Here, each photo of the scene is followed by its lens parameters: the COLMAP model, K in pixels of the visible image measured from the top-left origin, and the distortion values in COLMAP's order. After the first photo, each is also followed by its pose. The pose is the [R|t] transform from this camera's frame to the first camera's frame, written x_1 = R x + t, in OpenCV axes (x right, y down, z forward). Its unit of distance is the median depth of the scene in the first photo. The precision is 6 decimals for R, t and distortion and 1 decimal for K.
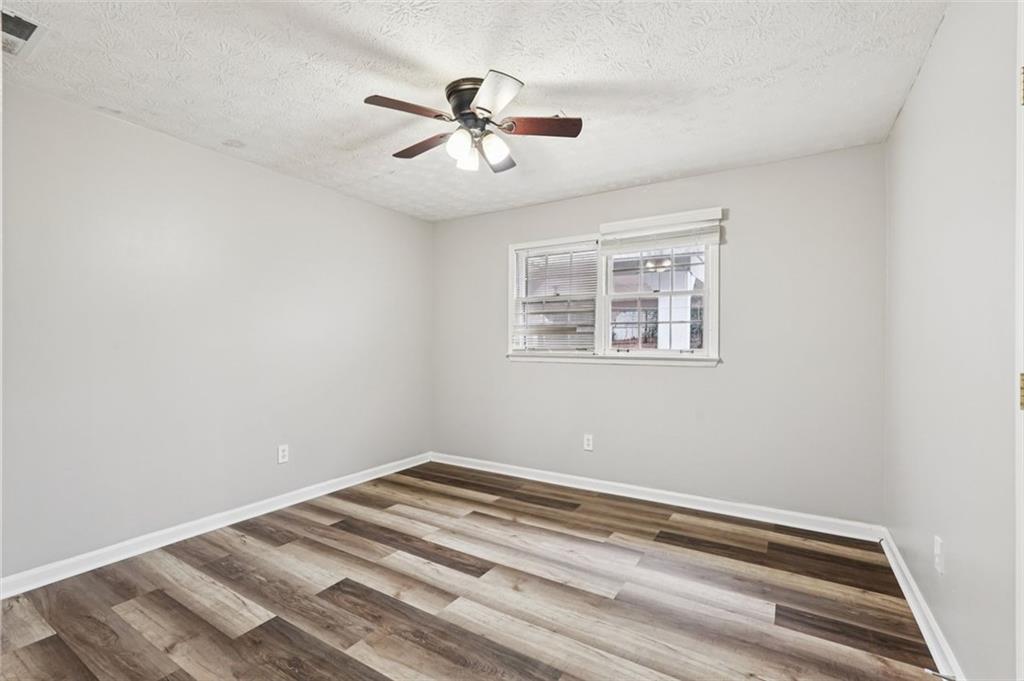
lens RADIAL K [[454.2, 0, 509.8], [0, 454.2, 342.4], [0, 0, 1]] dist [-0.003323, 0.006532]
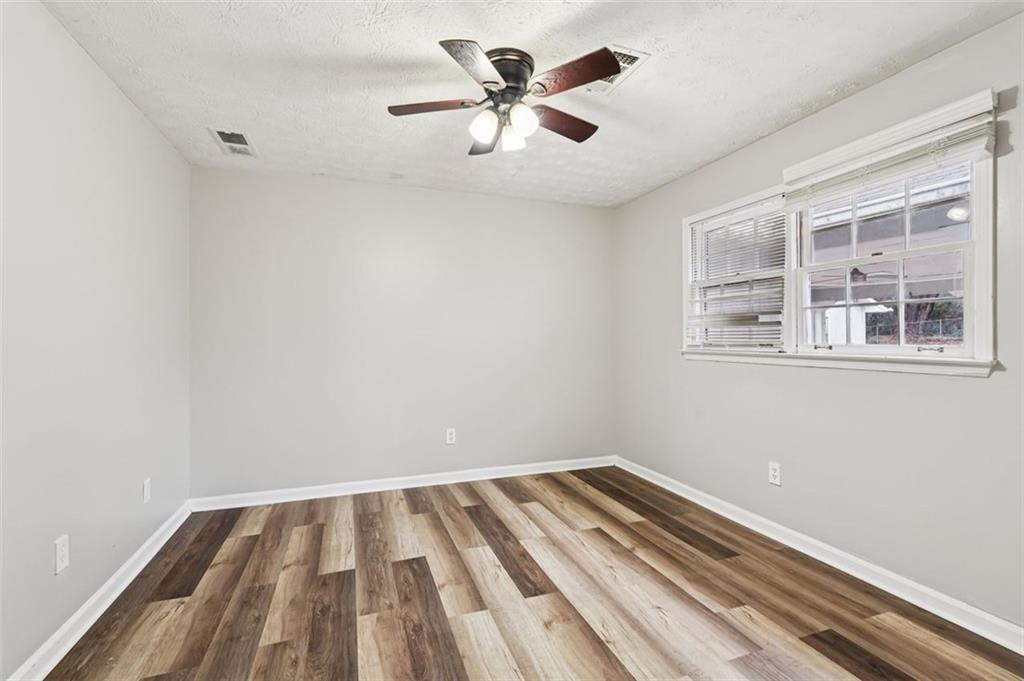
lens RADIAL K [[457.9, 0, 509.1], [0, 457.9, 336.4], [0, 0, 1]] dist [-0.009286, 0.008394]
pose [[0.786230, -0.010172, -0.617851, 0.369862], [0.008435, 0.999948, -0.005729, 0.002354], [0.617877, -0.000707, 0.786274, 0.208258]]
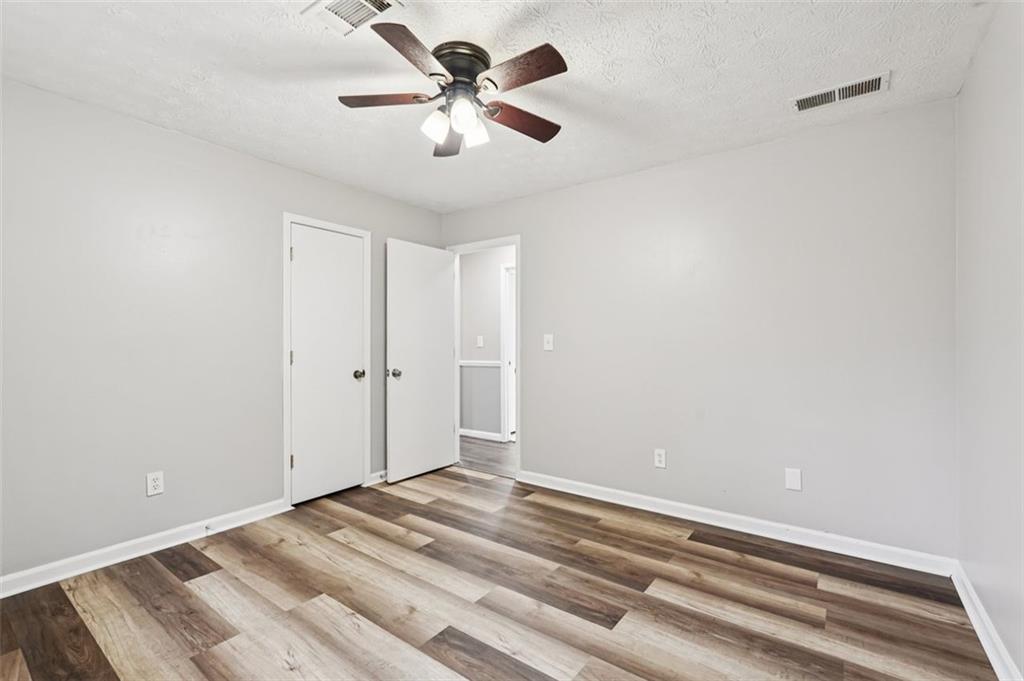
lens RADIAL K [[454.2, 0, 509.8], [0, 454.2, 342.4], [0, 0, 1]] dist [-0.003323, 0.006532]
pose [[-0.996961, -0.001293, 0.077894, -0.187457], [-0.001608, 0.999991, -0.003986, 0.007303], [-0.077888, -0.004099, -0.996954, 1.415970]]
